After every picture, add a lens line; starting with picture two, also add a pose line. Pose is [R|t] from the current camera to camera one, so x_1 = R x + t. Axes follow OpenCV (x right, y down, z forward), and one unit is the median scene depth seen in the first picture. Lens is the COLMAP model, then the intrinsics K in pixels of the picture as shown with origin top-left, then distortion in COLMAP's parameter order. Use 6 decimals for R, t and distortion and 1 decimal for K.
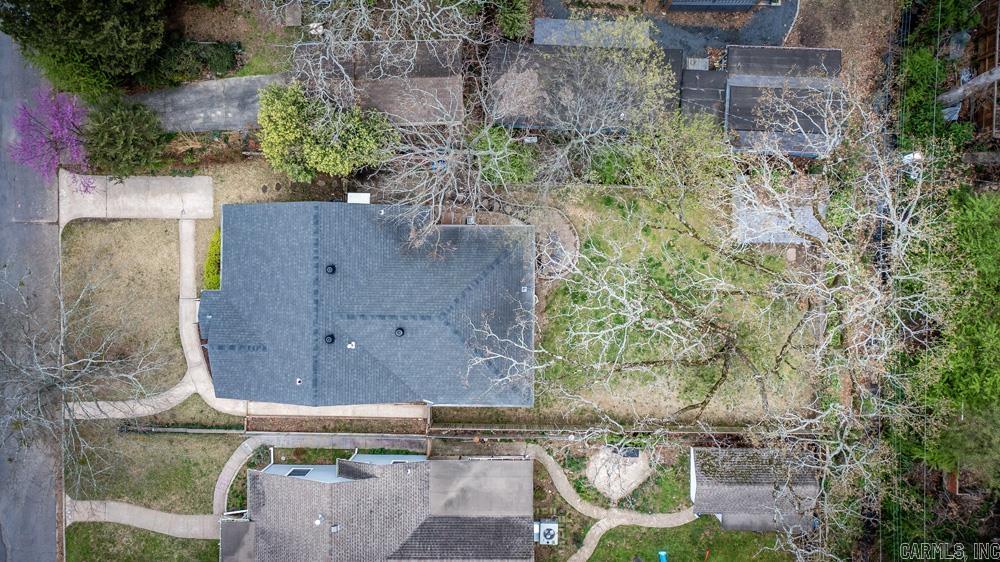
lens RADIAL K [[824.6, 0, 504.4], [0, 824.6, 272.3], [0, 0, 1]] dist [0.009828, -0.000267]
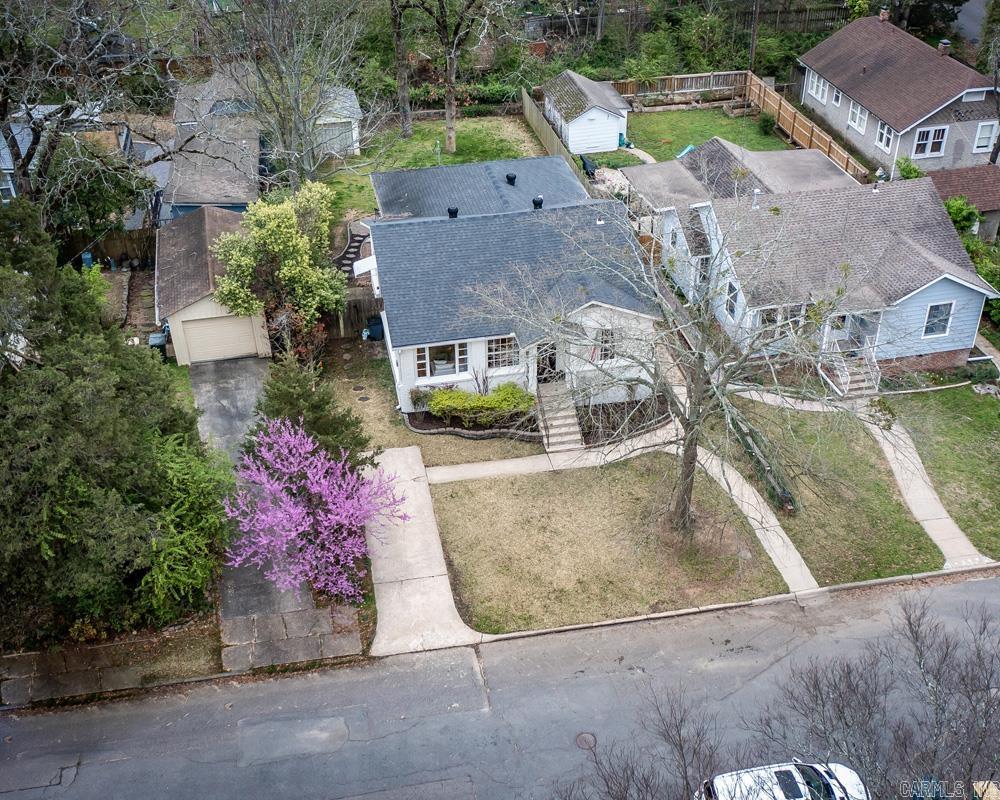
lens RADIAL K [[1125.3, 0, 491.7], [0, 1125.3, 405.8], [0, 0, 1]] dist [0.007506, 0.000000]
pose [[-0.207313, -0.543314, 0.813530, -1.043977], [0.978006, -0.134600, 0.159334, -0.142853], [0.022932, 0.828669, 0.559269, 0.476729]]
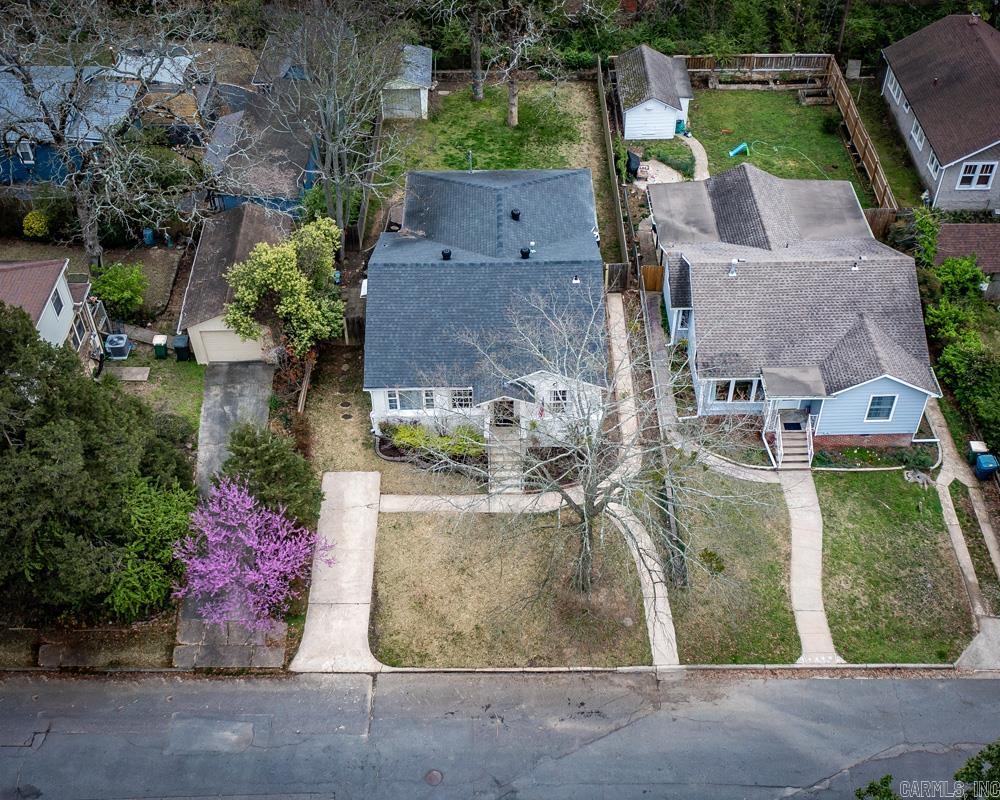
lens RADIAL K [[1125.3, 0, 509.2], [0, 1125.3, 400.2], [0, 0, 1]] dist [0.007506, 0.000000]
pose [[-0.024413, -0.692130, 0.721360, -1.028286], [0.999639, -0.024974, 0.009868, 0.041822], [0.011186, 0.721341, 0.692490, 0.245305]]
